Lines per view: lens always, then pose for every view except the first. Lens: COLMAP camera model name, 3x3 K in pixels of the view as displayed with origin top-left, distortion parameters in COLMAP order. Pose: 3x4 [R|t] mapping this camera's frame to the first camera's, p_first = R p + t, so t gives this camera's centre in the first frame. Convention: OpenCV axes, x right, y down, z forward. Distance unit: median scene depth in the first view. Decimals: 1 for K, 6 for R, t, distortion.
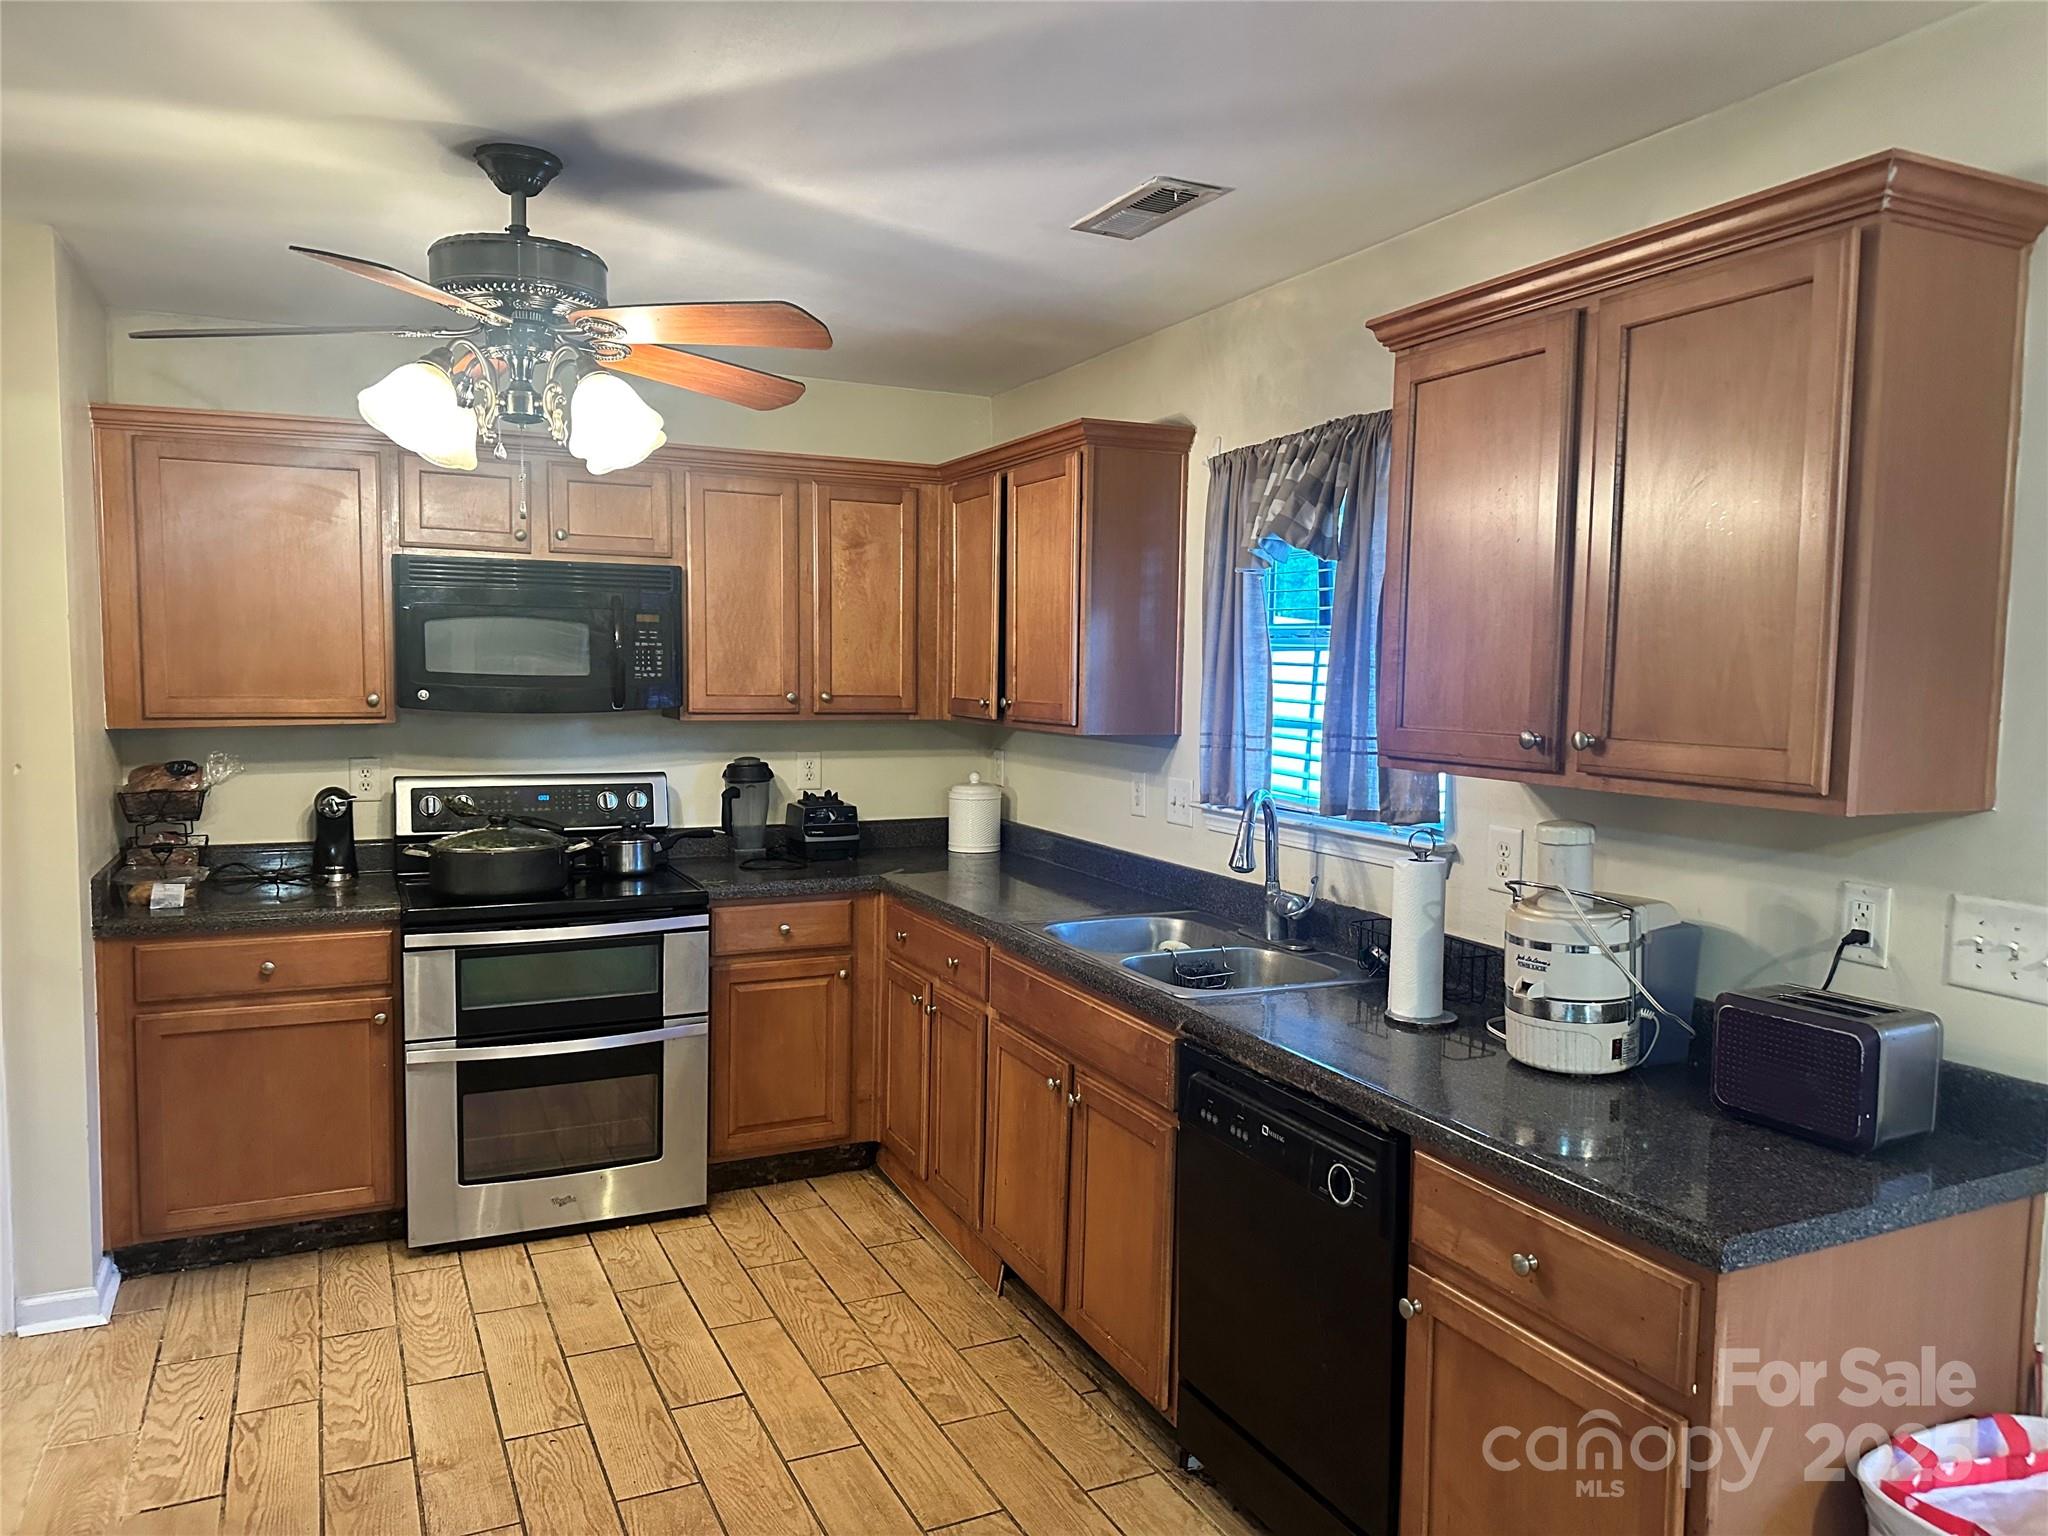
lens RADIAL K [[1406.5, 0, 1024.0], [0, 1406.5, 768.0], [0, 0, 1]] dist [0.167382, -0.303990]
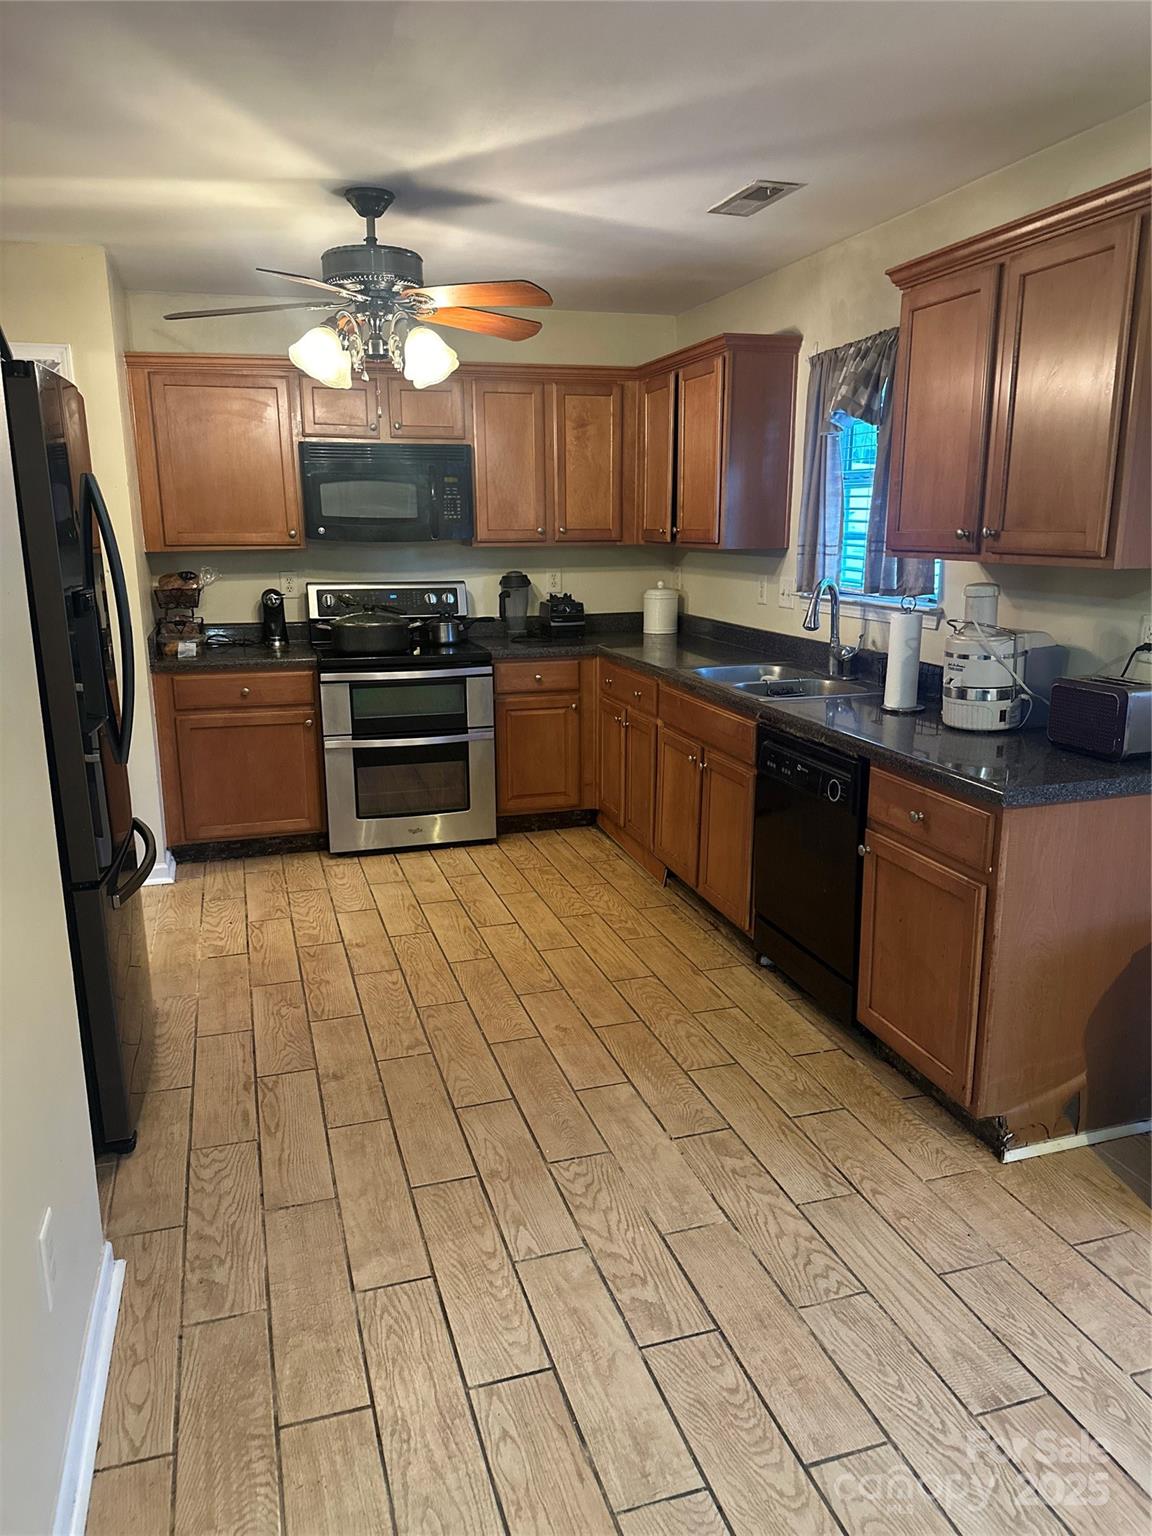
lens RADIAL K [[1054.9, 0, 576.0], [0, 1054.9, 768.0], [0, 0, 1]] dist [0.167382, -0.303990]
pose [[0.989185, 0.014994, -0.145904, 0.059338], [0.007880, 0.987891, 0.154946, 0.033212], [0.146460, -0.154420, 0.977089, -0.218475]]
